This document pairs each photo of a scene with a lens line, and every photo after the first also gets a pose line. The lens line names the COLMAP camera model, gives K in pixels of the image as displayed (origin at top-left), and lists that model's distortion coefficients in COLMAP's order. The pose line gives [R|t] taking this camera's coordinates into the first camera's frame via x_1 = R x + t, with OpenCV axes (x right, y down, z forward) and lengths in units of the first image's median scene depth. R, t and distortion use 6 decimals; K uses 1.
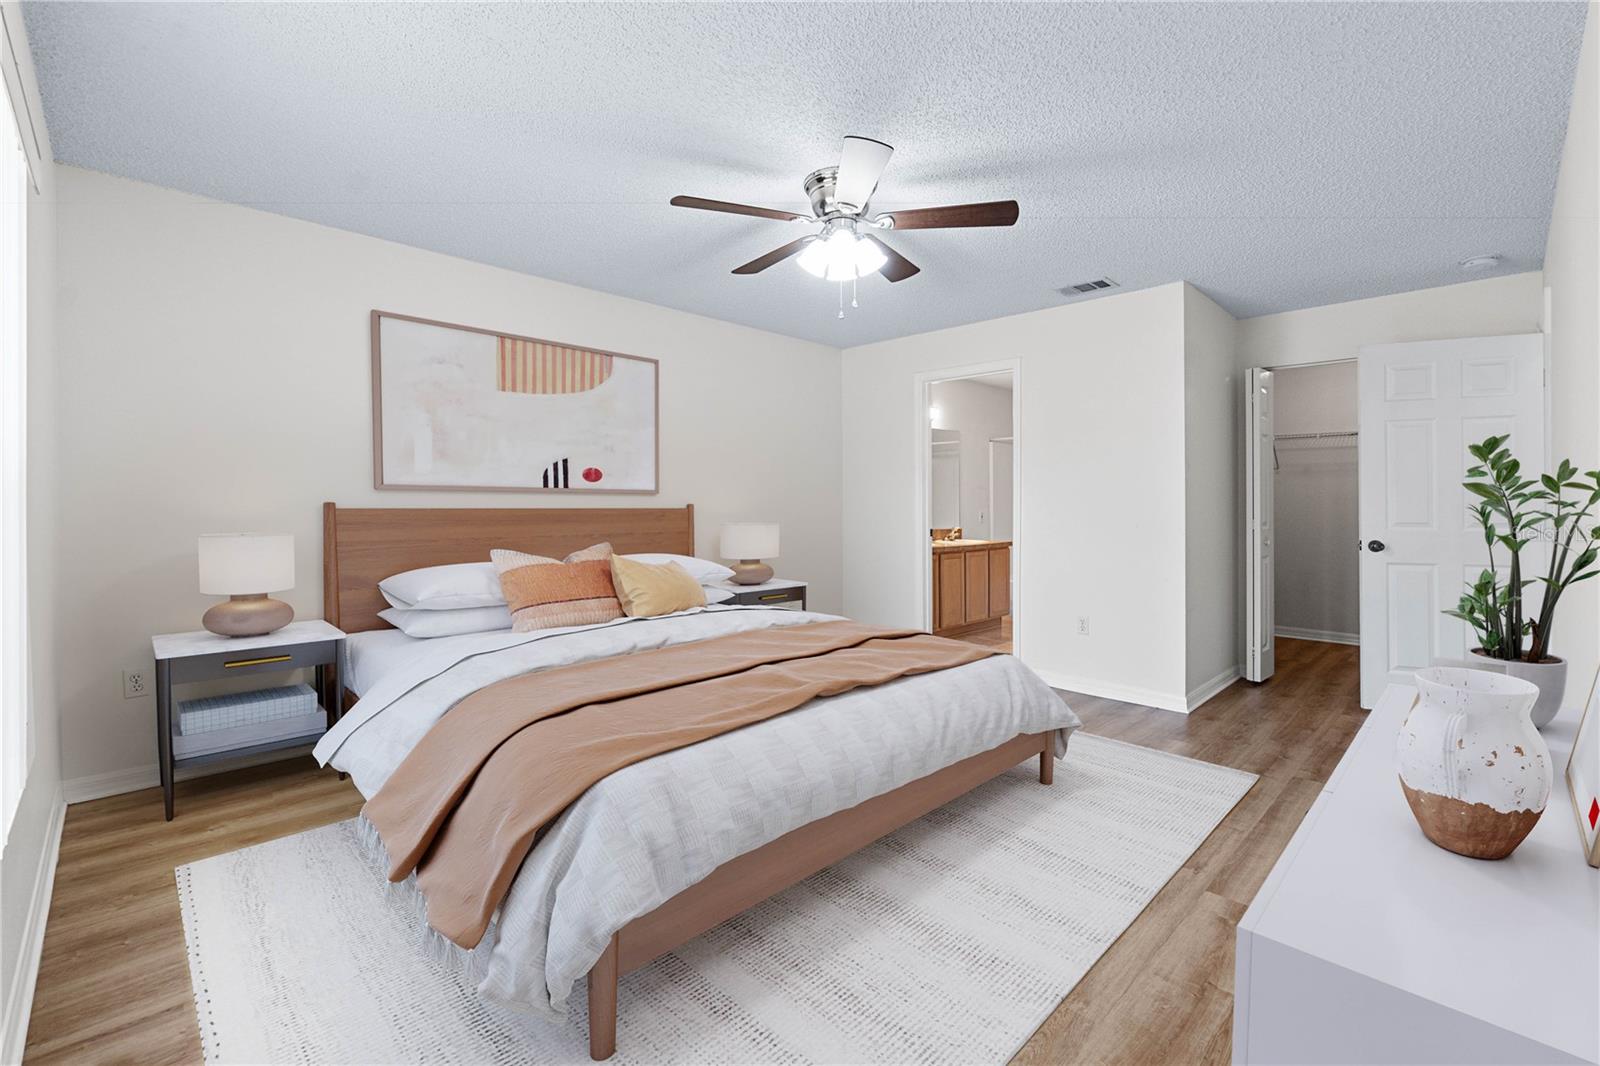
lens RADIAL K [[691.1, 0, 803.2], [0, 691.1, 524.8], [0, 0, 1]] dist [-0.002079, 0.000429]
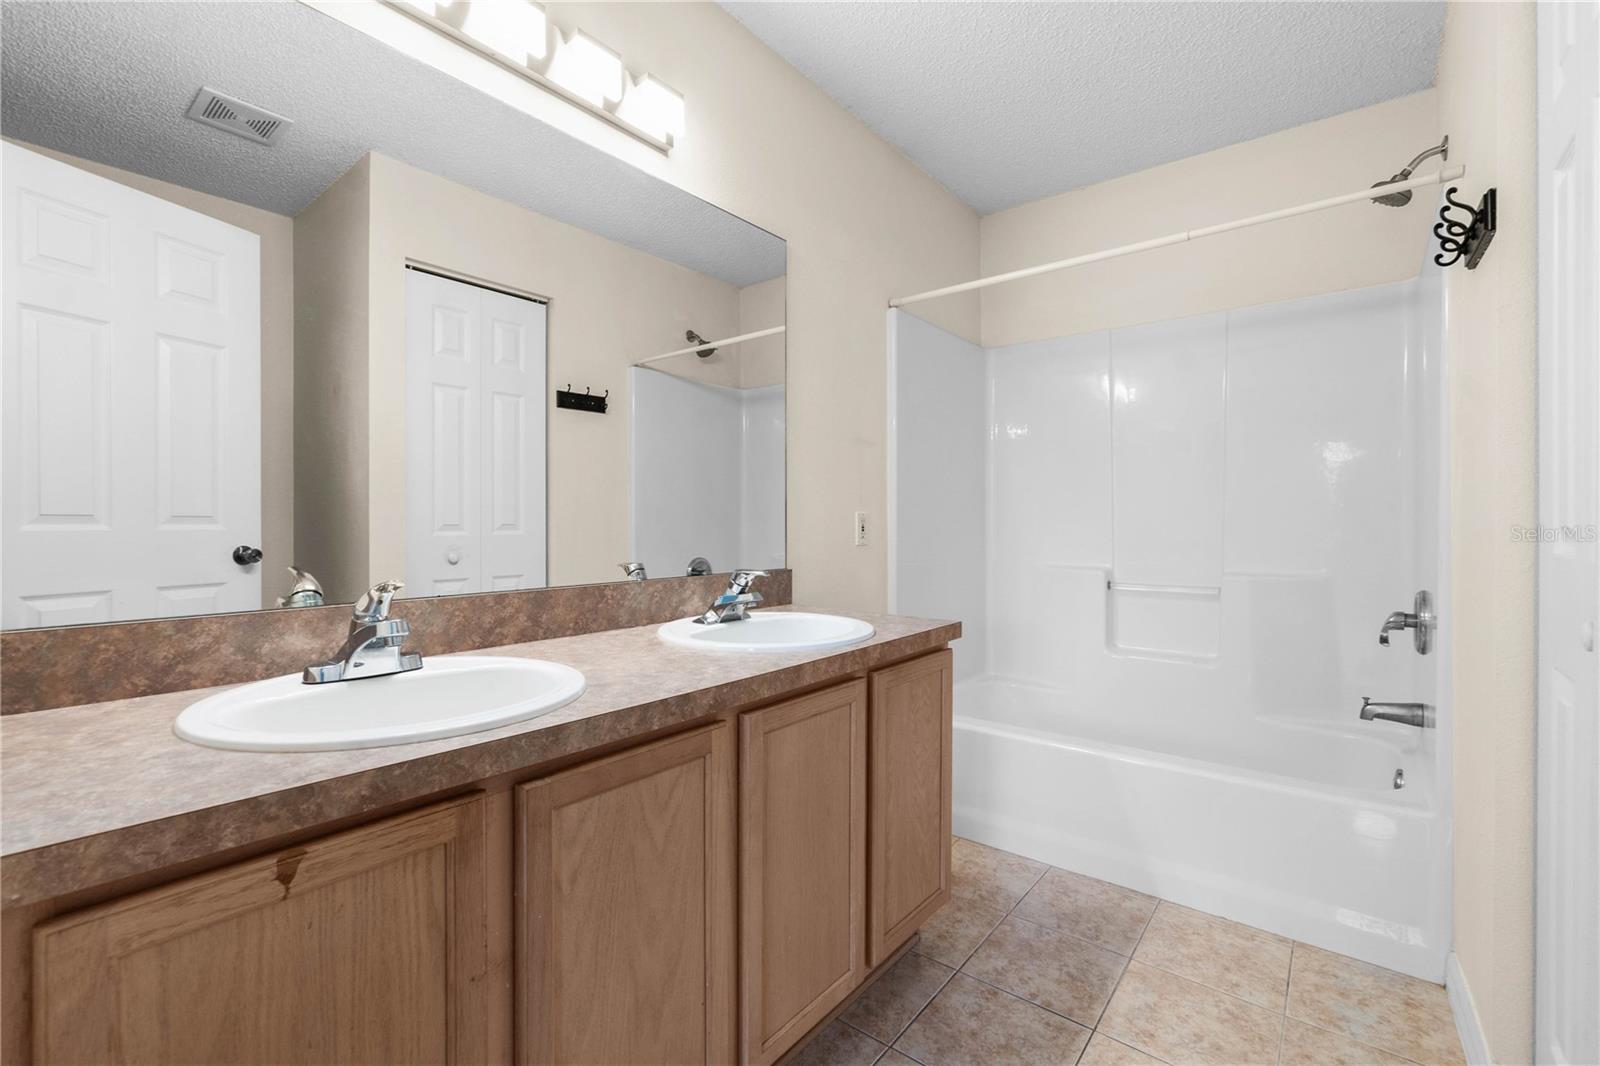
lens RADIAL K [[691.1, 0, 803.2], [0, 691.1, 524.8], [0, 0, 1]] dist [-0.002079, 0.000429]
pose [[0.992990, 0.009973, 0.117775, 0.215623], [-0.008886, 0.999913, -0.009752, -0.011575], [-0.117862, 0.008637, 0.992992, 0.760610]]
